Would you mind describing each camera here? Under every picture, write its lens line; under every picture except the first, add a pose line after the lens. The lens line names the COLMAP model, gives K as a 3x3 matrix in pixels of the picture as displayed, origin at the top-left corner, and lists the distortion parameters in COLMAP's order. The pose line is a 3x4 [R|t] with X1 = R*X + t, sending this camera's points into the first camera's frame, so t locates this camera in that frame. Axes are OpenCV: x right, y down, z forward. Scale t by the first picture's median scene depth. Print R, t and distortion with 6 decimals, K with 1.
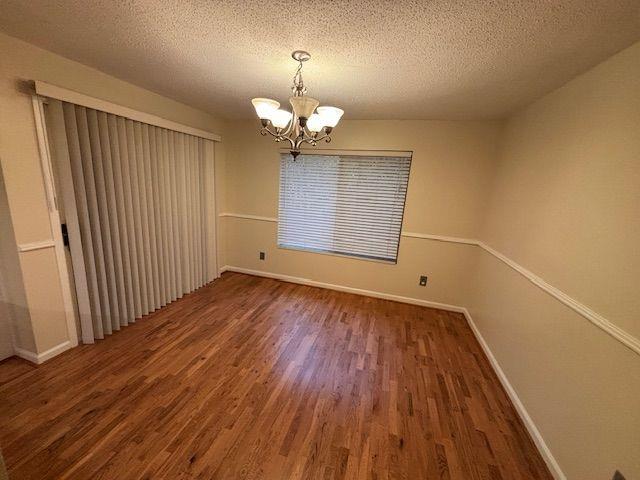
lens RADIAL K [[254.4, 0, 318.0], [0, 254.4, 237.6], [0, 0, 1]] dist [0.000386, -0.000411]
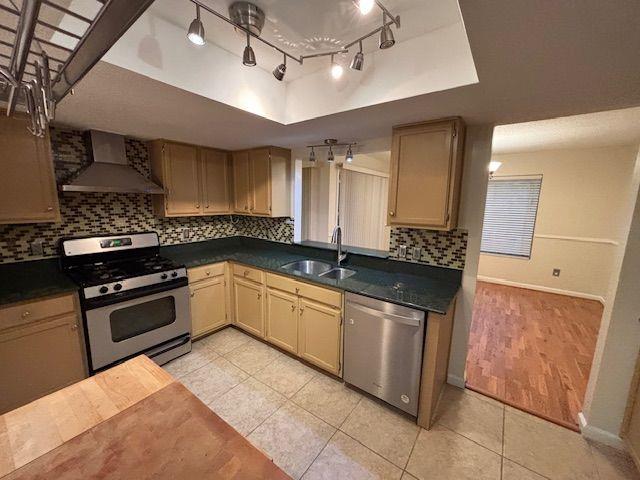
lens RADIAL K [[254.4, 0, 318.0], [0, 254.4, 237.6], [0, 0, 1]] dist [0.000386, -0.000411]
pose [[0.938038, 0.000974, -0.346532, -0.298621], [-0.029439, 0.996605, -0.076888, 0.147699], [0.345281, 0.082325, 0.934882, -0.696064]]
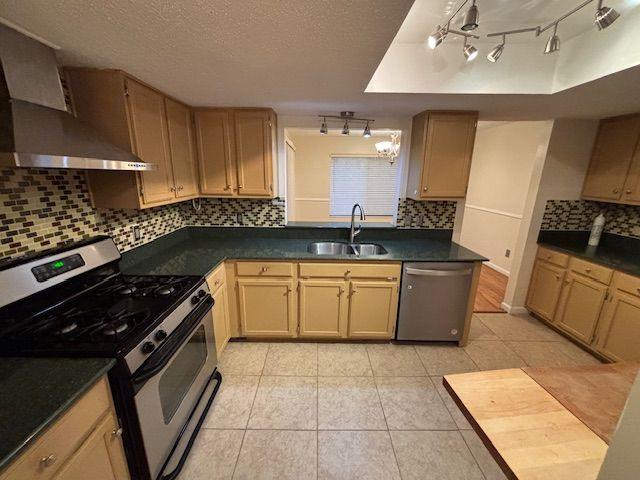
lens RADIAL K [[254.4, 0, 318.0], [0, 254.4, 237.6], [0, 0, 1]] dist [0.000386, -0.000411]
pose [[0.958237, -0.121721, 0.258779, -1.765059], [0.112176, 0.992358, 0.051394, 0.024415], [-0.263057, -0.020219, 0.964568, -0.643532]]
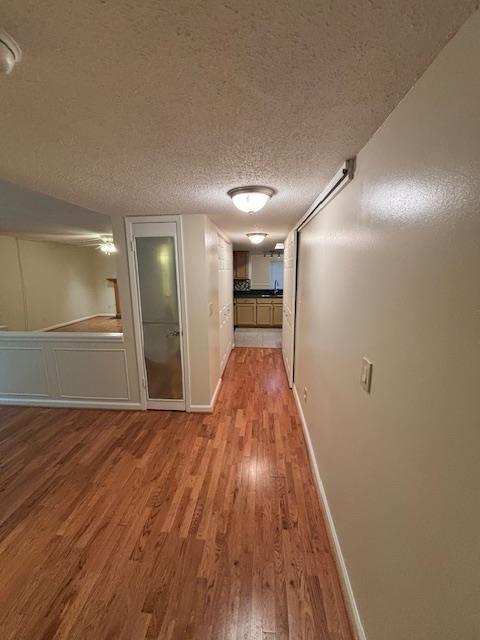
lens RADIAL K [[258.2, 0, 240.0], [0, 258.2, 320.0], [0, 0, 1]] dist [-0.000274, -0.000115]
pose [[0.976193, -0.106039, 0.189216, -3.020597], [0.111249, 0.993646, -0.017097, 0.850472], [-0.186201, 0.037740, 0.981787, -4.651075]]
